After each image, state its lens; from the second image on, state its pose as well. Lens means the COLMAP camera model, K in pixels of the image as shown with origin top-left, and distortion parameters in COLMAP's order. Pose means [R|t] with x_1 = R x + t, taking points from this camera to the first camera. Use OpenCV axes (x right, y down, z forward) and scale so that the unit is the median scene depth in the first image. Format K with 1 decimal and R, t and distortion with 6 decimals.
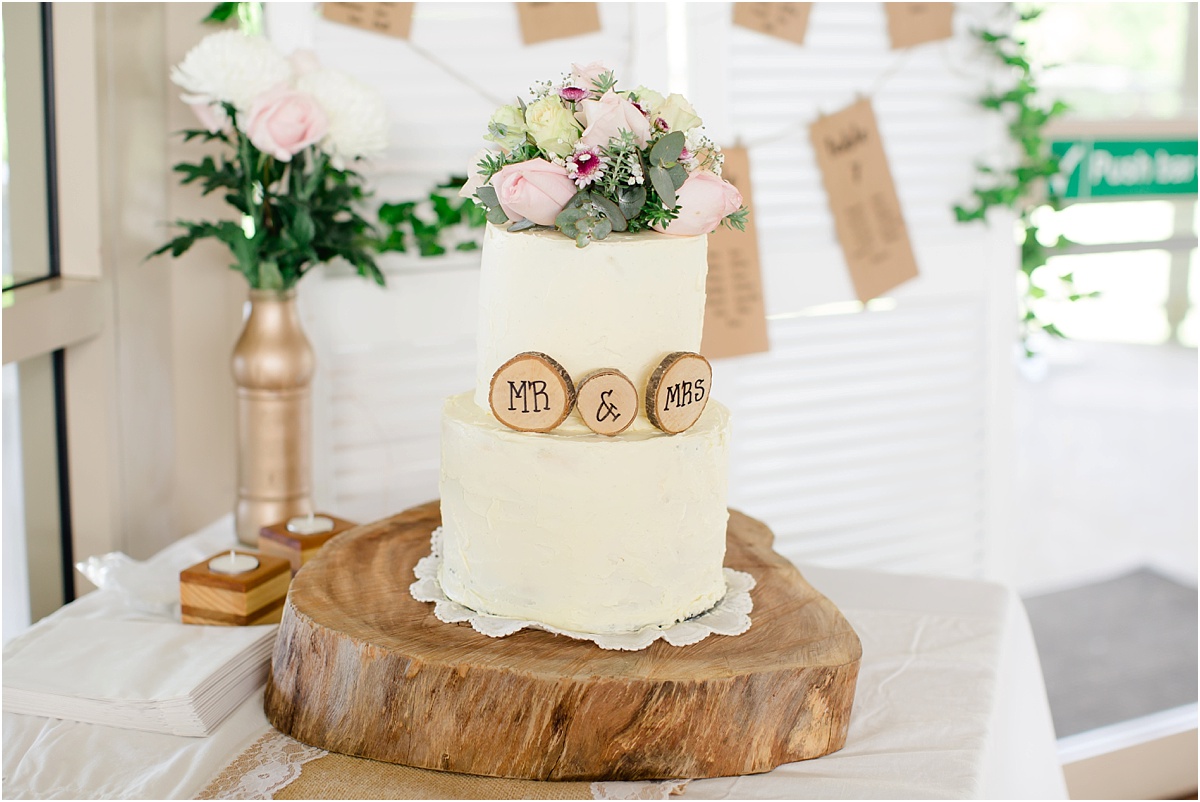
lens RADIAL K [[1796.0, 0, 600.0], [0, 1796.0, 401.0], [0, 0, 1]] dist [-0.183668, 0.035554]
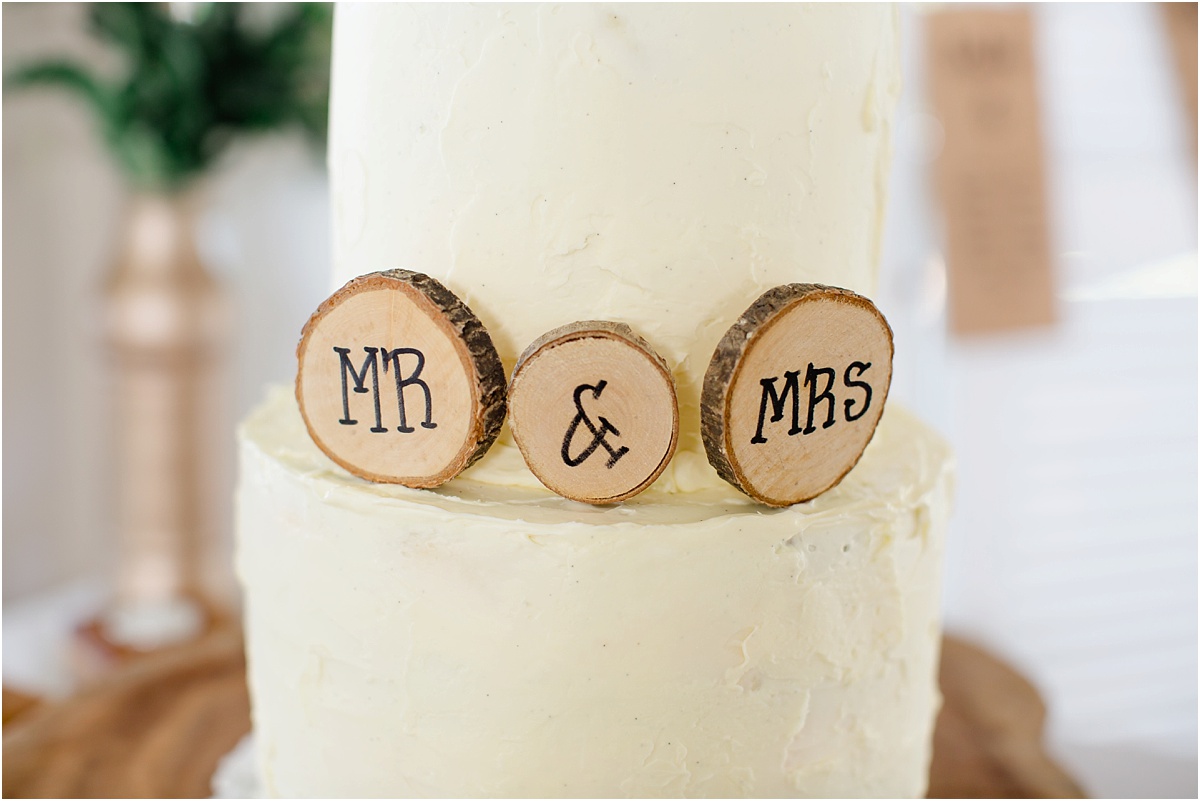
lens RADIAL K [[1796.0, 0, 600.0], [0, 1796.0, 400.5], [0, 0, 1]] dist [-0.183668, 0.035554]
pose [[0.985823, 0.039361, -0.163106, 0.064035], [-0.039259, 0.999222, 0.003854, -0.003488], [0.163130, 0.002604, 0.986601, 0.634458]]
